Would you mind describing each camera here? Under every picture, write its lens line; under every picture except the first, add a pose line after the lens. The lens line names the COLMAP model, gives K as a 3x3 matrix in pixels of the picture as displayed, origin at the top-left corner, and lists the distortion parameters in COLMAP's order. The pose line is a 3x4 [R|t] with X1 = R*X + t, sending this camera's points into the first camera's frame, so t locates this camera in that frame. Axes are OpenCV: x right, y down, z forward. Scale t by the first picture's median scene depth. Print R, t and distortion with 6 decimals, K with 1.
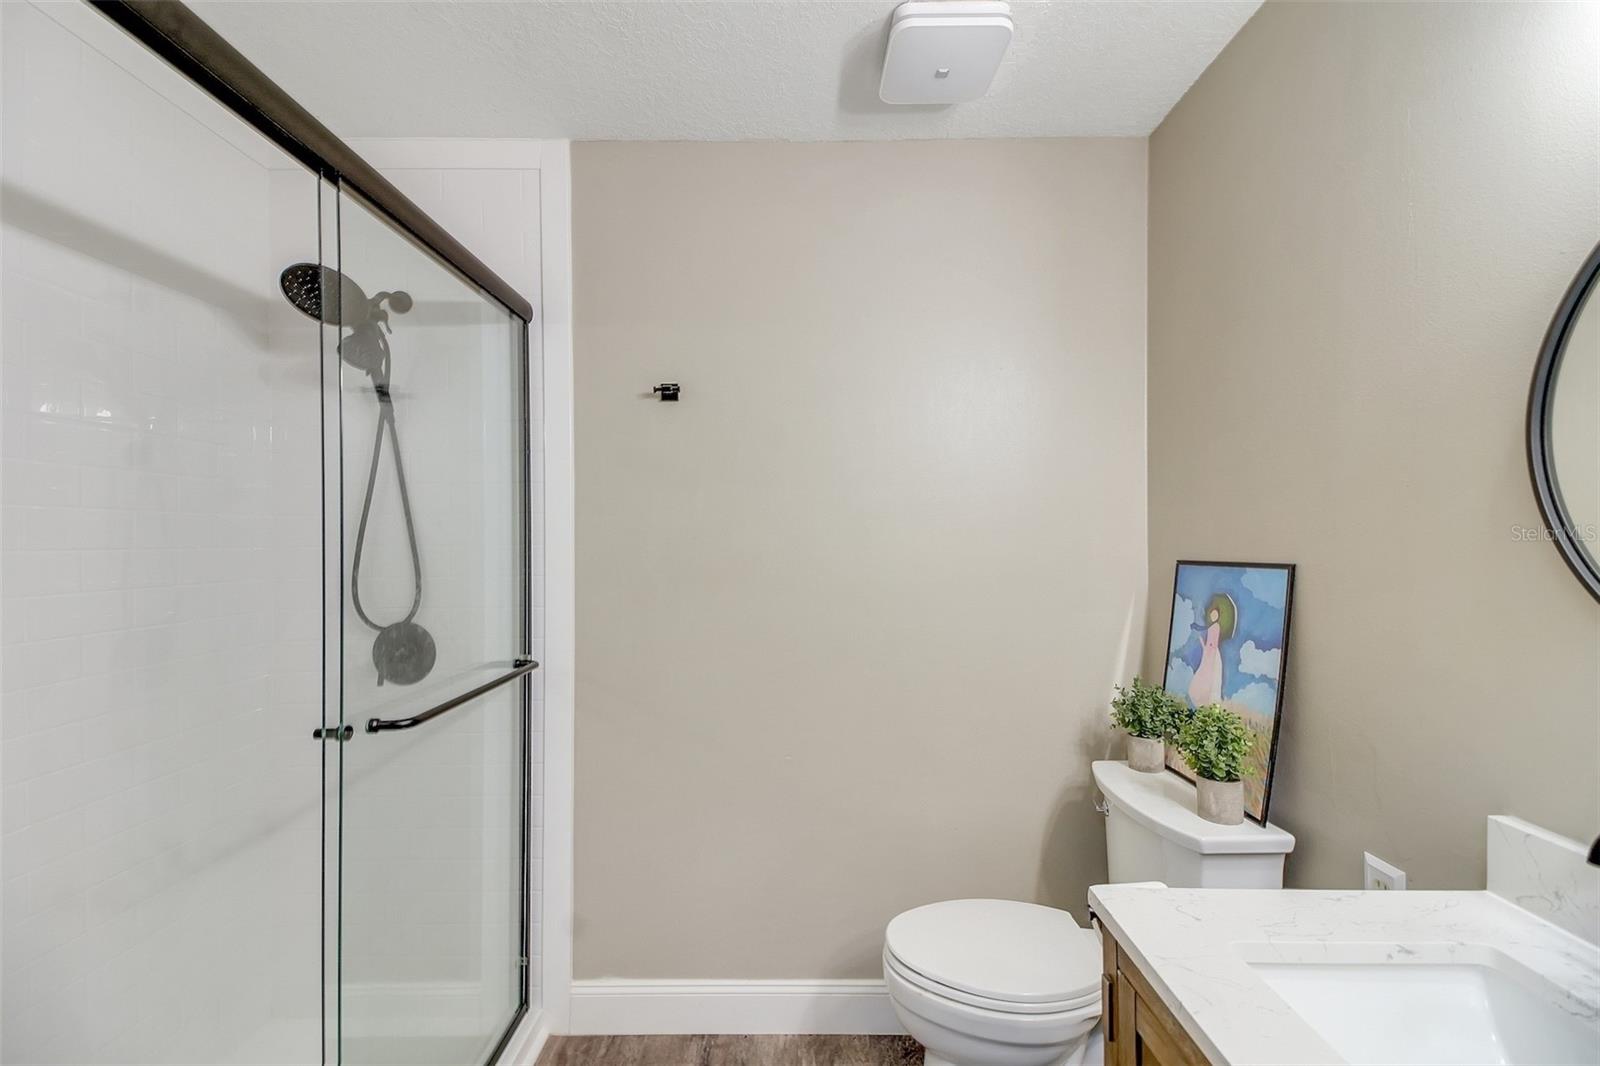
lens RADIAL K [[700.3, 0, 792.6], [0, 700.3, 529.7], [0, 0, 1]] dist [0.040768, -0.012984]
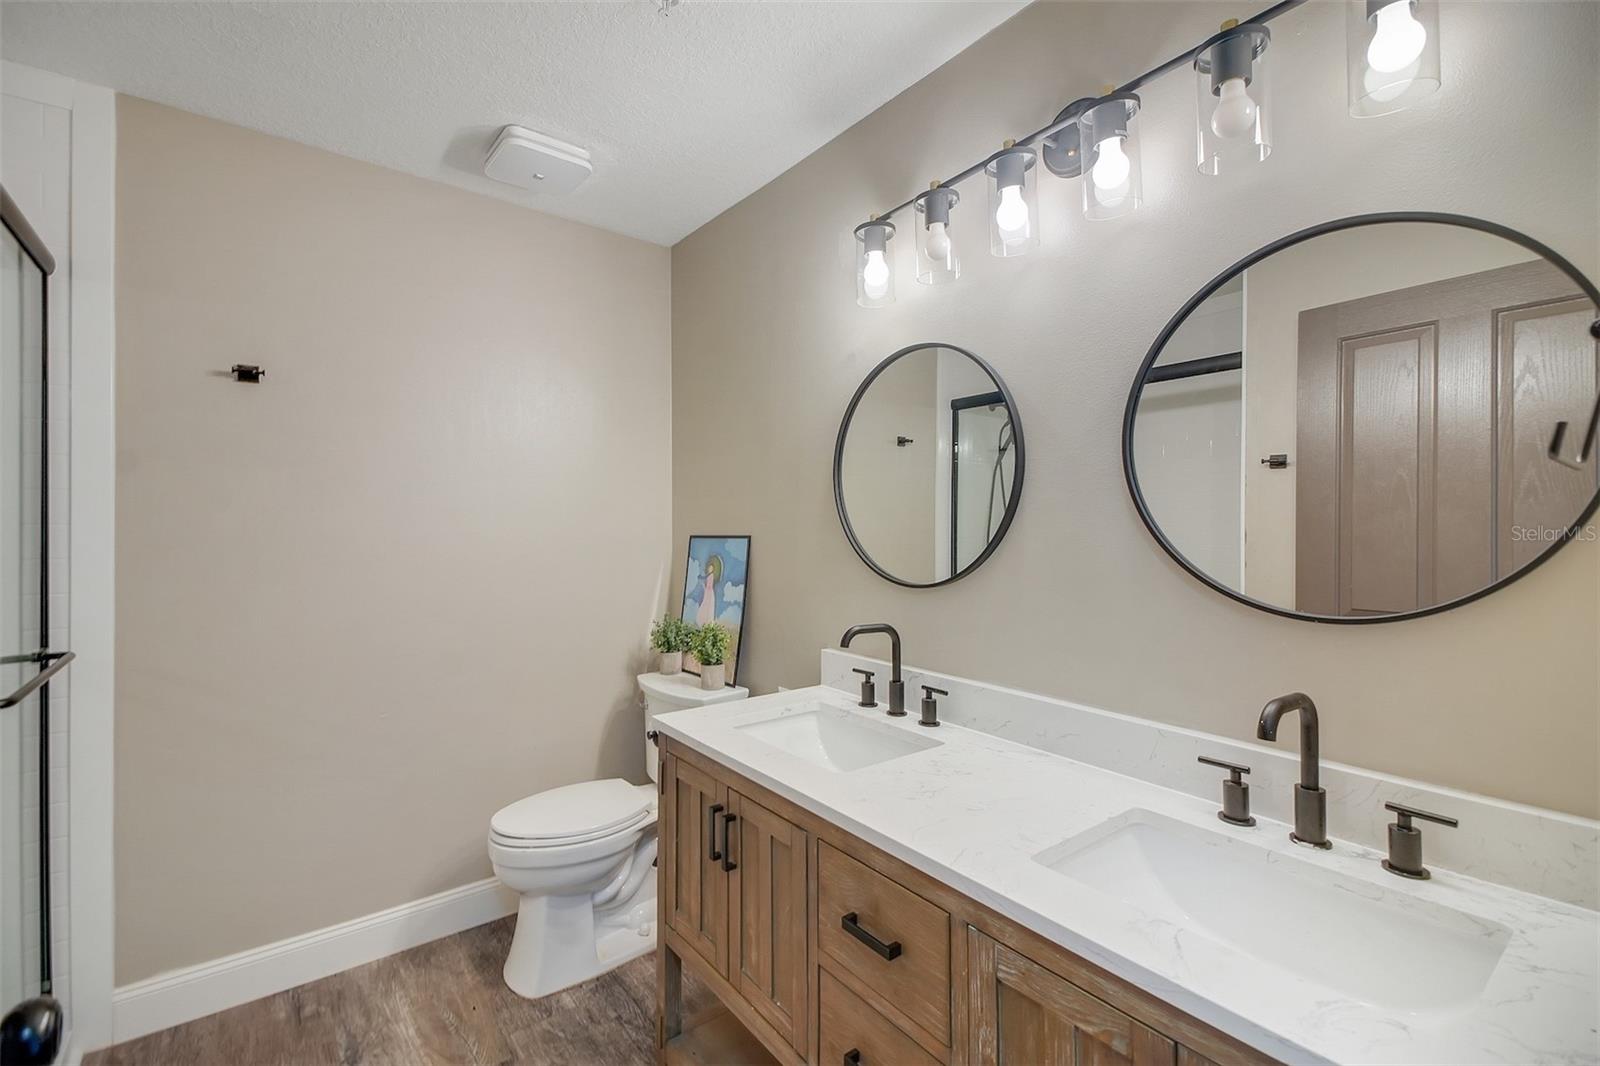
lens RADIAL K [[700.3, 0, 792.6], [0, 700.3, 529.7], [0, 0, 1]] dist [0.040768, -0.012984]
pose [[0.787427, -0.000826, 0.616408, -0.233684], [-0.006639, 0.999930, 0.009821, 0.015586], [-0.616372, -0.011825, 0.787366, -0.356092]]
